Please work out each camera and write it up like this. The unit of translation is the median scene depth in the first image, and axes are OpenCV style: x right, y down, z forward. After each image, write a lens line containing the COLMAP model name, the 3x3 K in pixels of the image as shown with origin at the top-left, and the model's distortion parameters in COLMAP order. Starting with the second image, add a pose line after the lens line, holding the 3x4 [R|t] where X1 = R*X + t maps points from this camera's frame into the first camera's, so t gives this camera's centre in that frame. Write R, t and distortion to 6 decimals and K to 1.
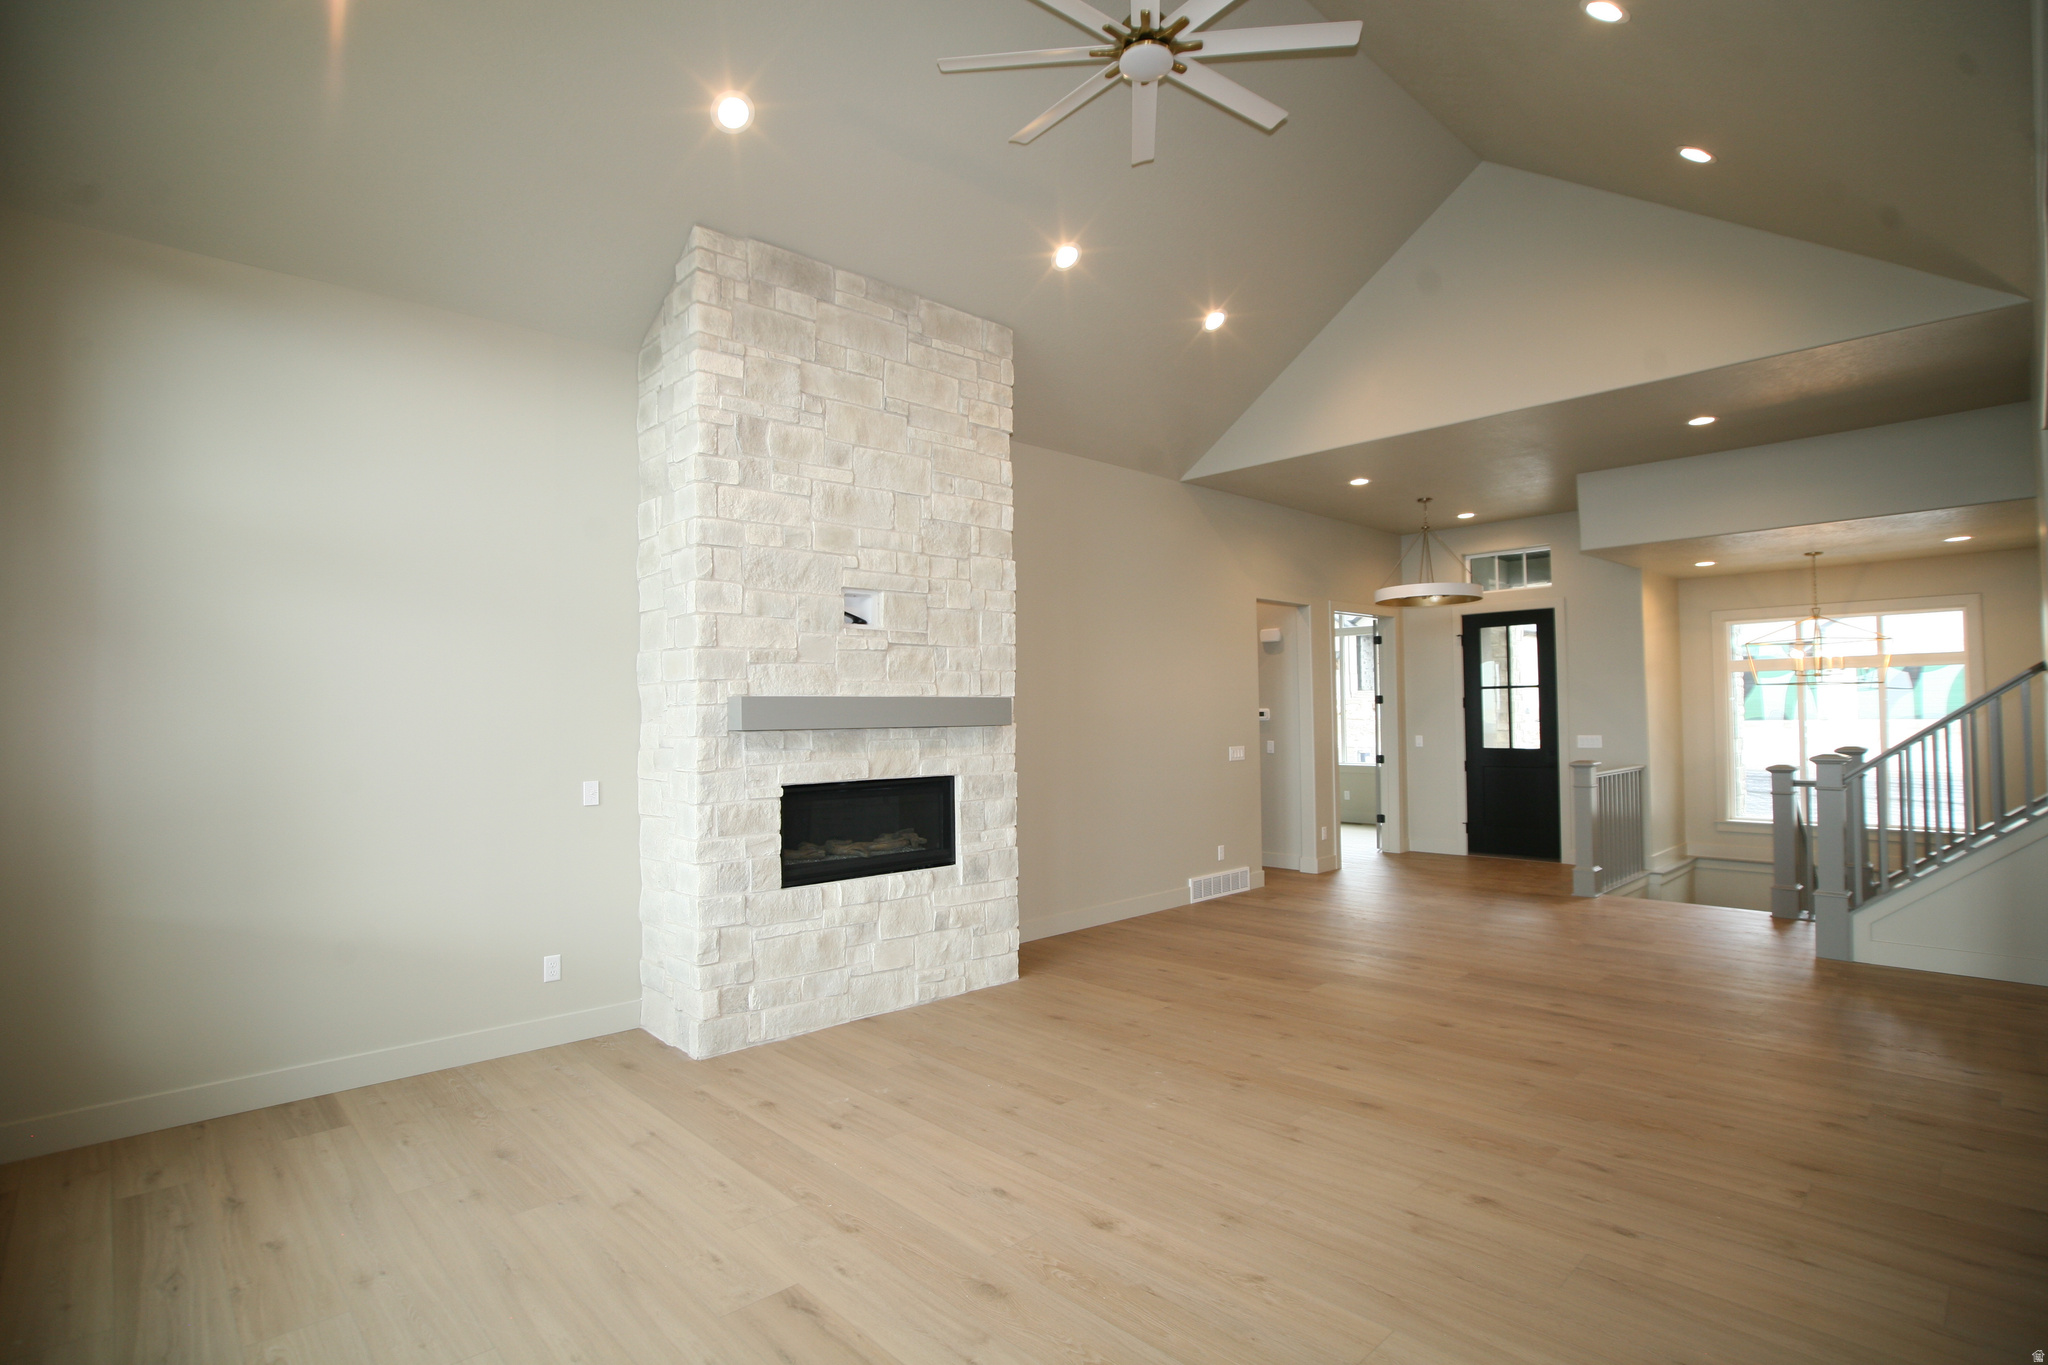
lens RADIAL K [[1009.0, 0, 1021.3], [0, 1009.0, 687.0], [0, 0, 1]] dist [-0.071739, 0.028753]
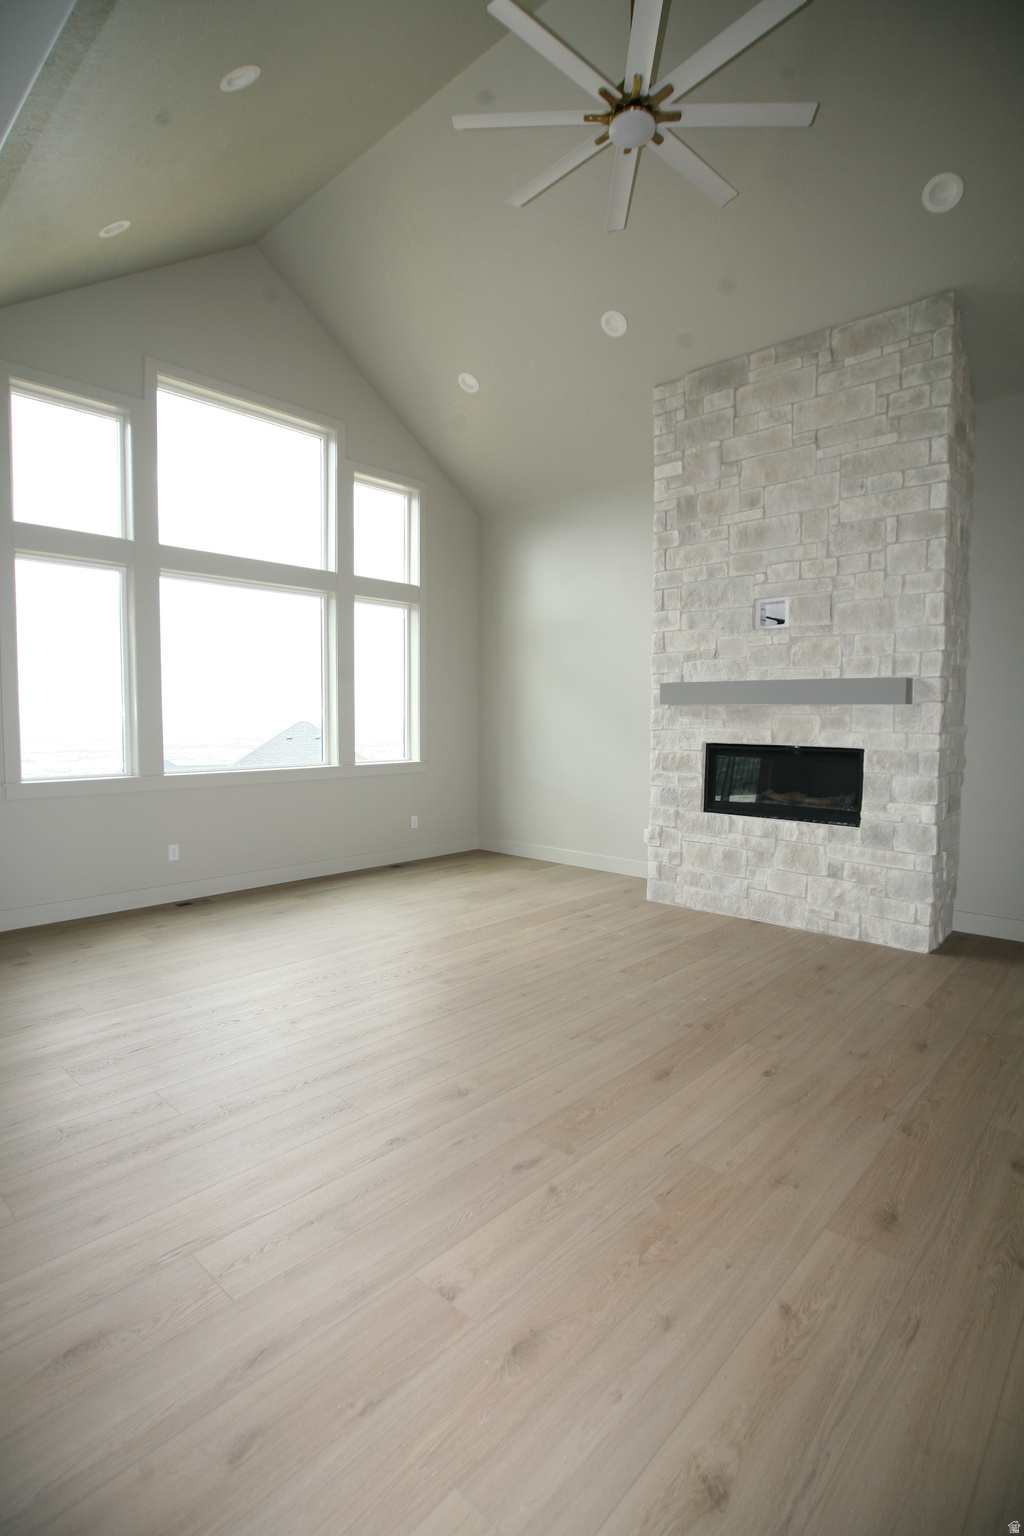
lens RADIAL K [[756.7, 0, 512.0], [0, 756.7, 768.0], [0, 0, 1]] dist [-0.071739, 0.028753]
pose [[0.068499, 0.082280, -0.994252, 0.828698], [0.021554, 0.996239, 0.083929, 0.034869], [0.997418, -0.027179, 0.066468, 0.623868]]
